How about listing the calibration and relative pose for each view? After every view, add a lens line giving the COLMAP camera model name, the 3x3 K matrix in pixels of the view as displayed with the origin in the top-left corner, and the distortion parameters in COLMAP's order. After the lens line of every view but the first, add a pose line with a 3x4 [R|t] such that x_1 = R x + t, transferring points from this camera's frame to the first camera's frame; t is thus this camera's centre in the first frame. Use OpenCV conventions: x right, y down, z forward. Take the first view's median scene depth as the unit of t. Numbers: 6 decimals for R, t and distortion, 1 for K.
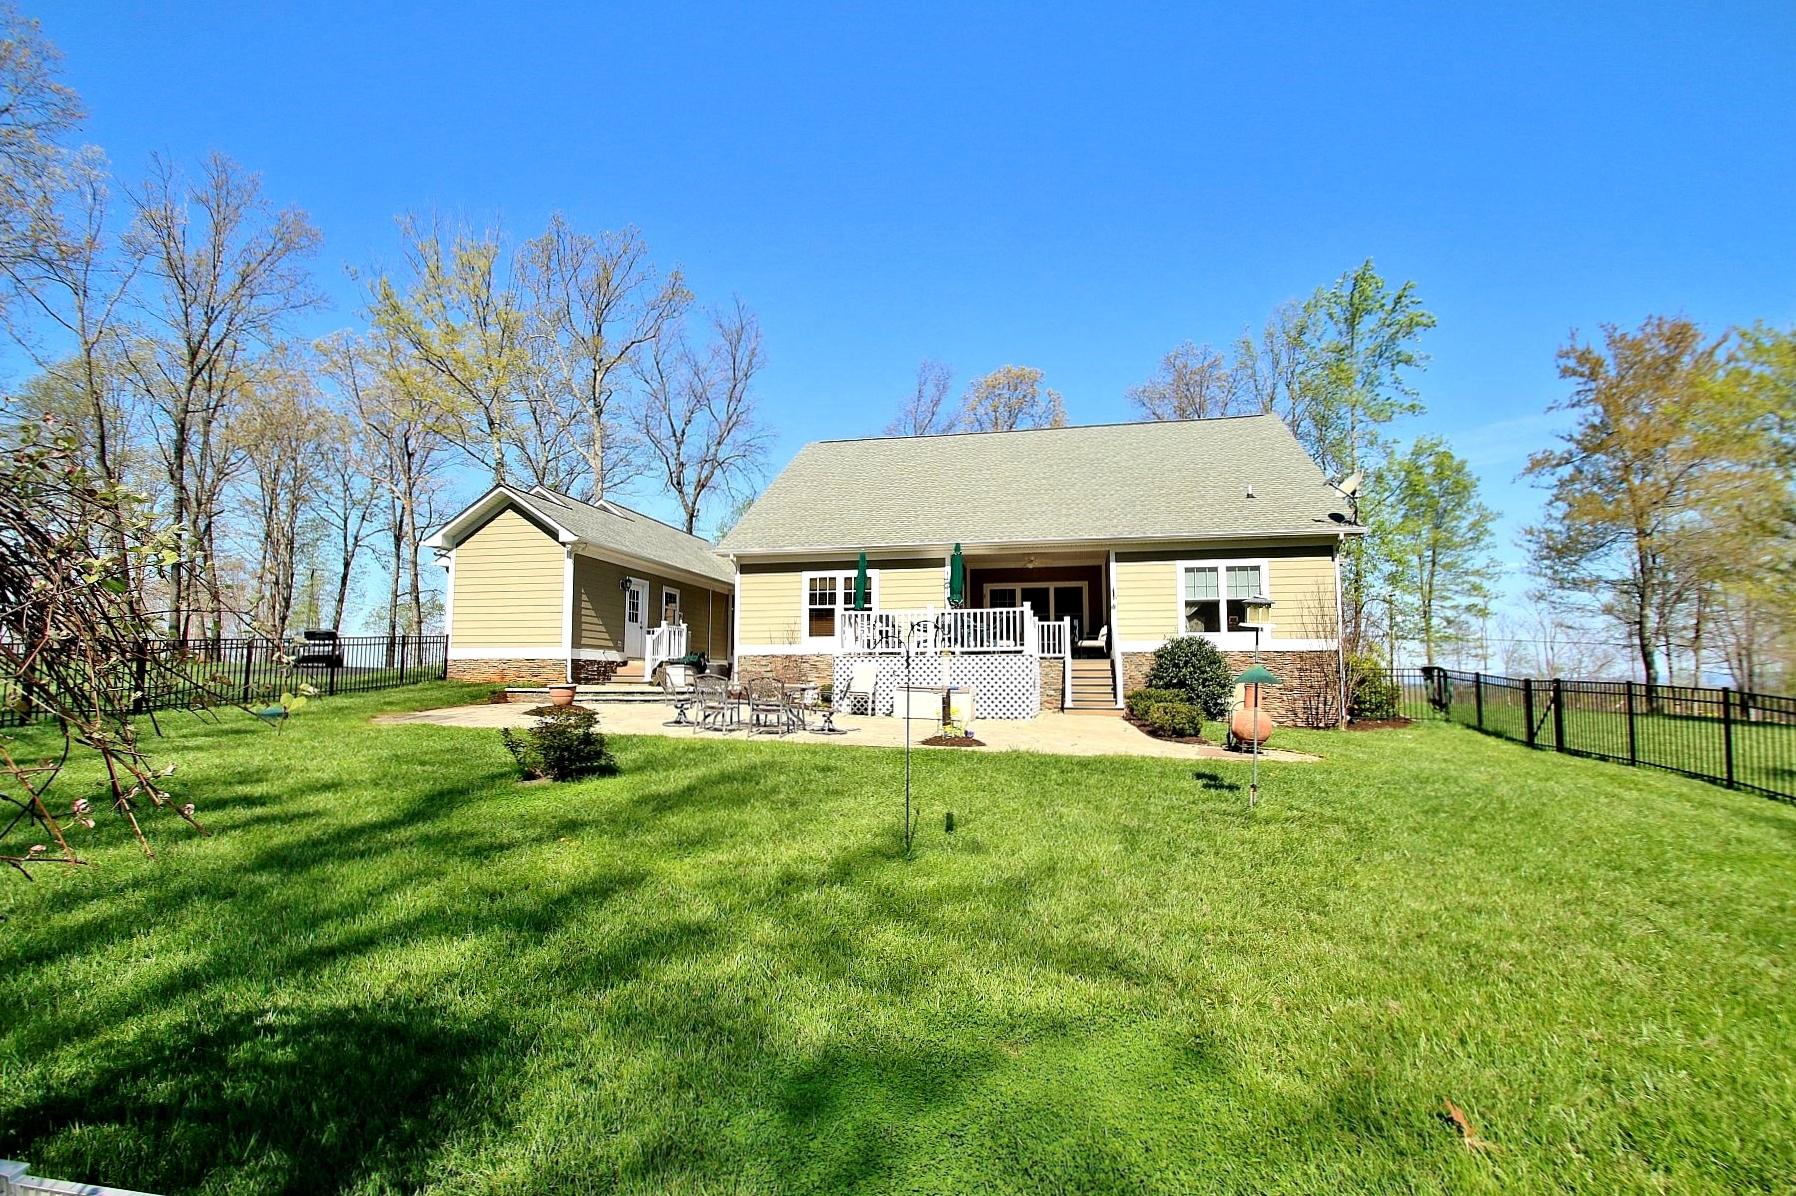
lens RADIAL K [[837.5, 0, 907.8], [0, 837.5, 595.3], [0, 0, 1]] dist [-0.007027, -0.002861]
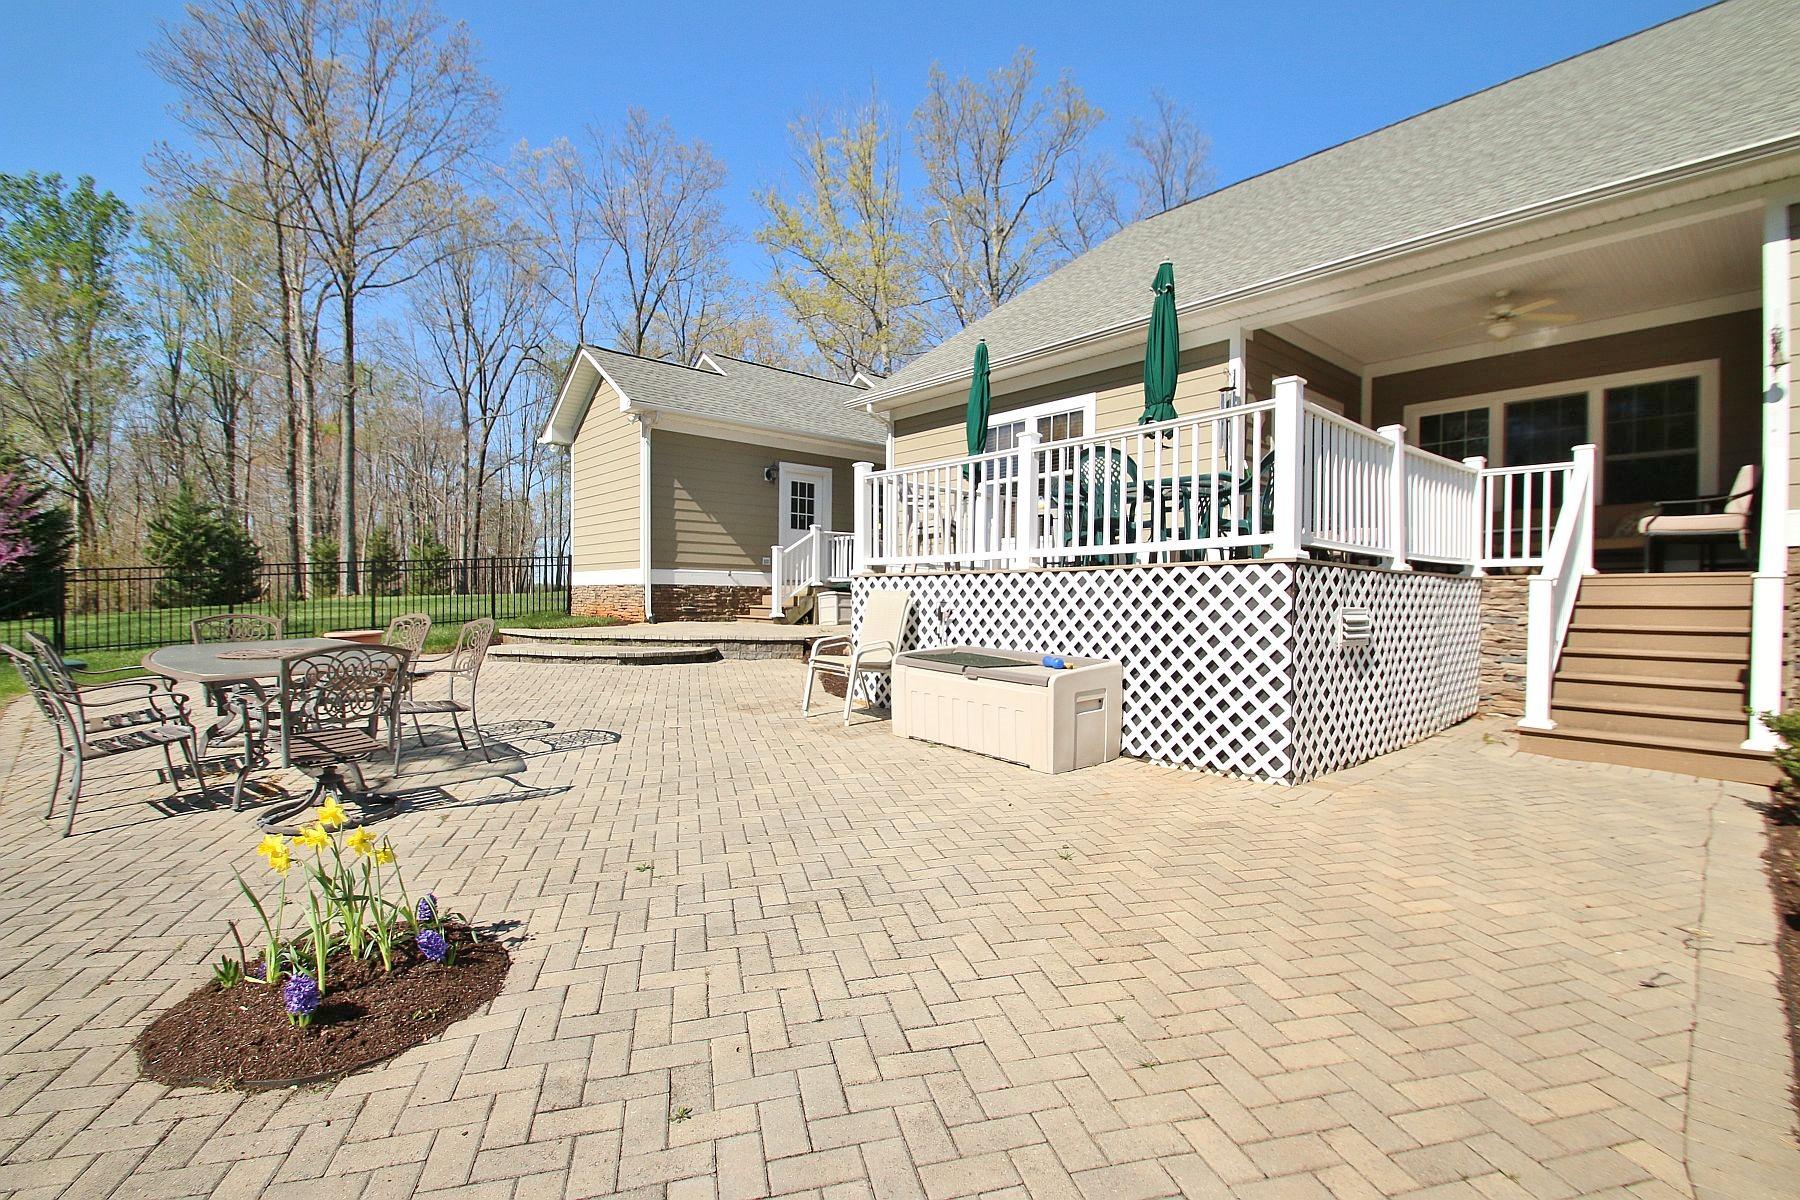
lens RADIAL K [[839.4, 0, 902.6], [0, 839.4, 600.0], [0, 0, 1]] dist [-0.007027, -0.002861]
pose [[0.795101, 0.003074, -0.606469, 0.165093], [0.058046, 0.995011, 0.081144, 0.041073], [0.603693, -0.099721, 0.790956, 0.530769]]
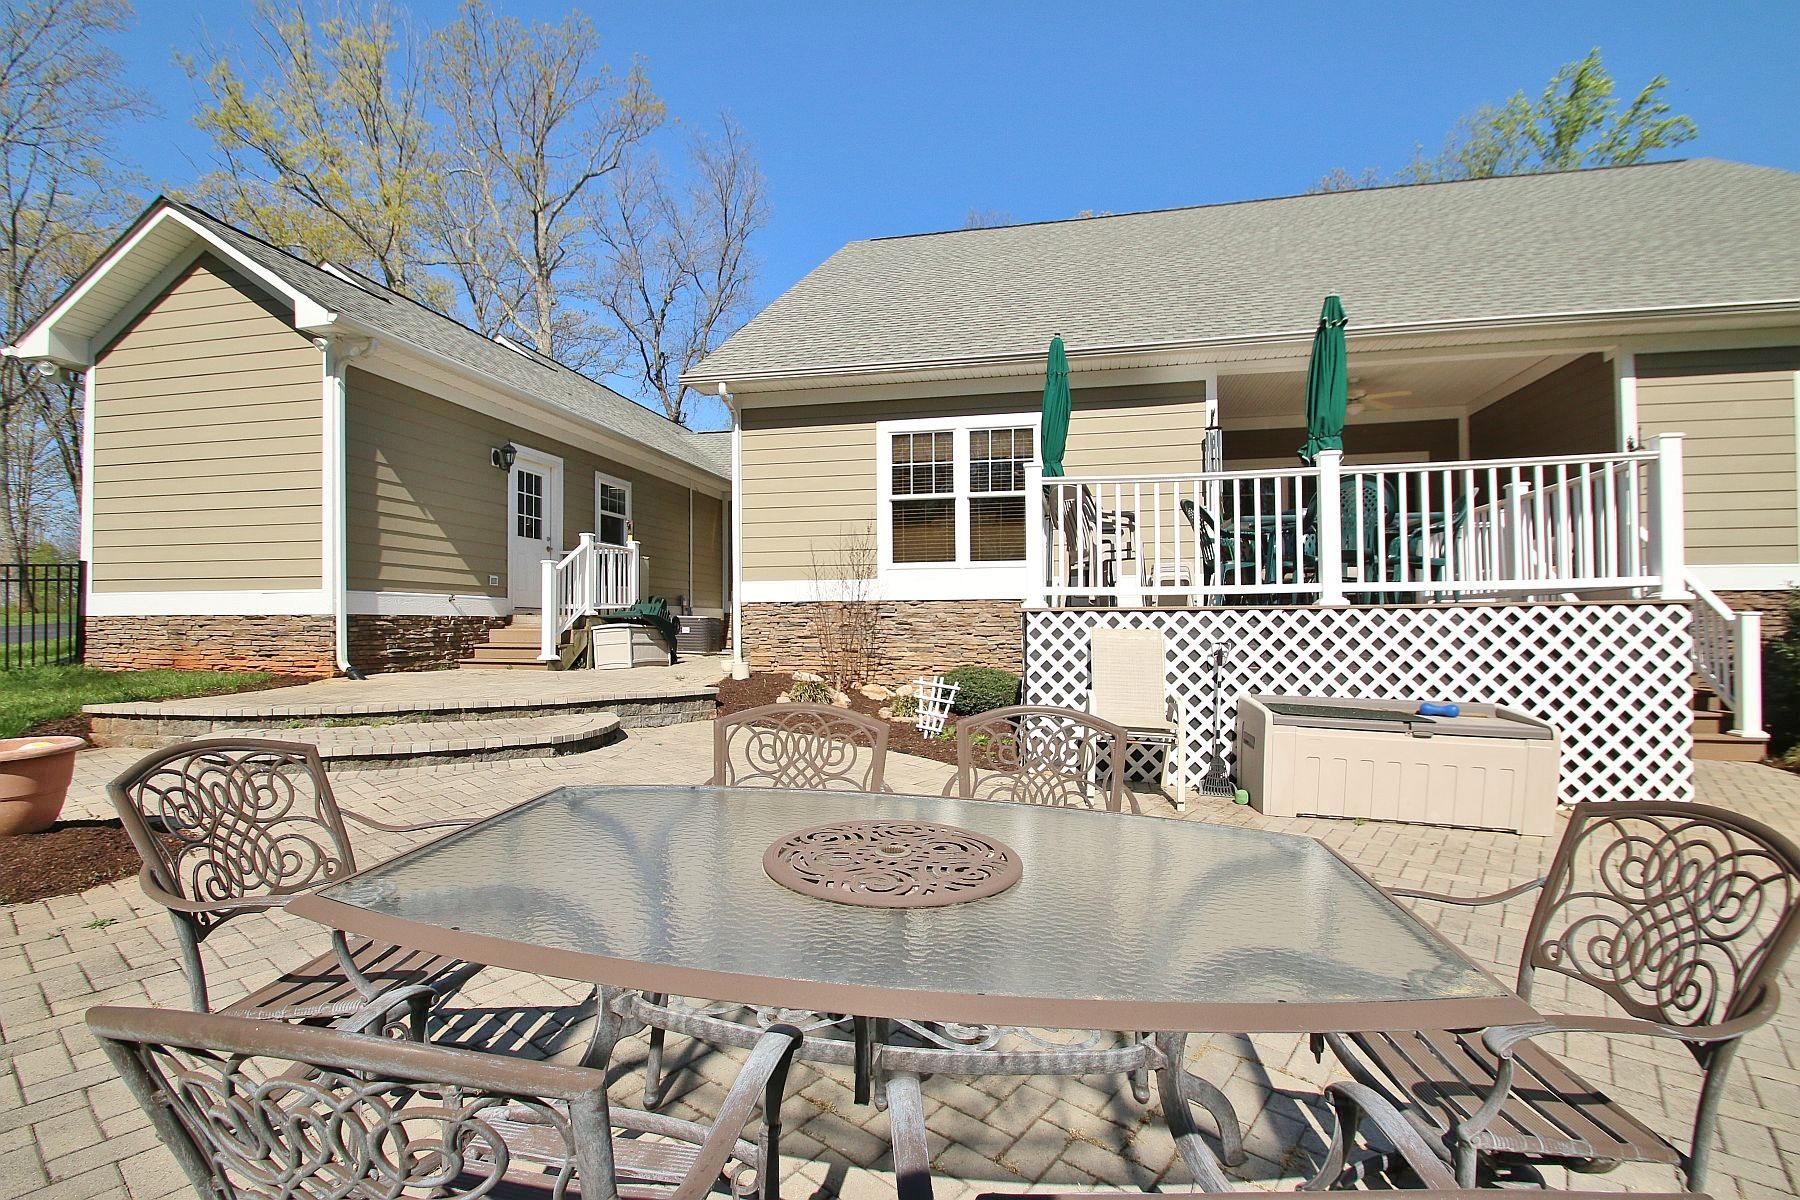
lens RADIAL K [[839.4, 0, 905.1], [0, 839.4, 600.1], [0, 0, 1]] dist [-0.007027, -0.002861]
pose [[0.999977, -0.005732, -0.003745, -0.108580], [0.006001, 0.997069, 0.076277, 0.034616], [0.003297, -0.076298, 0.997080, 0.530915]]
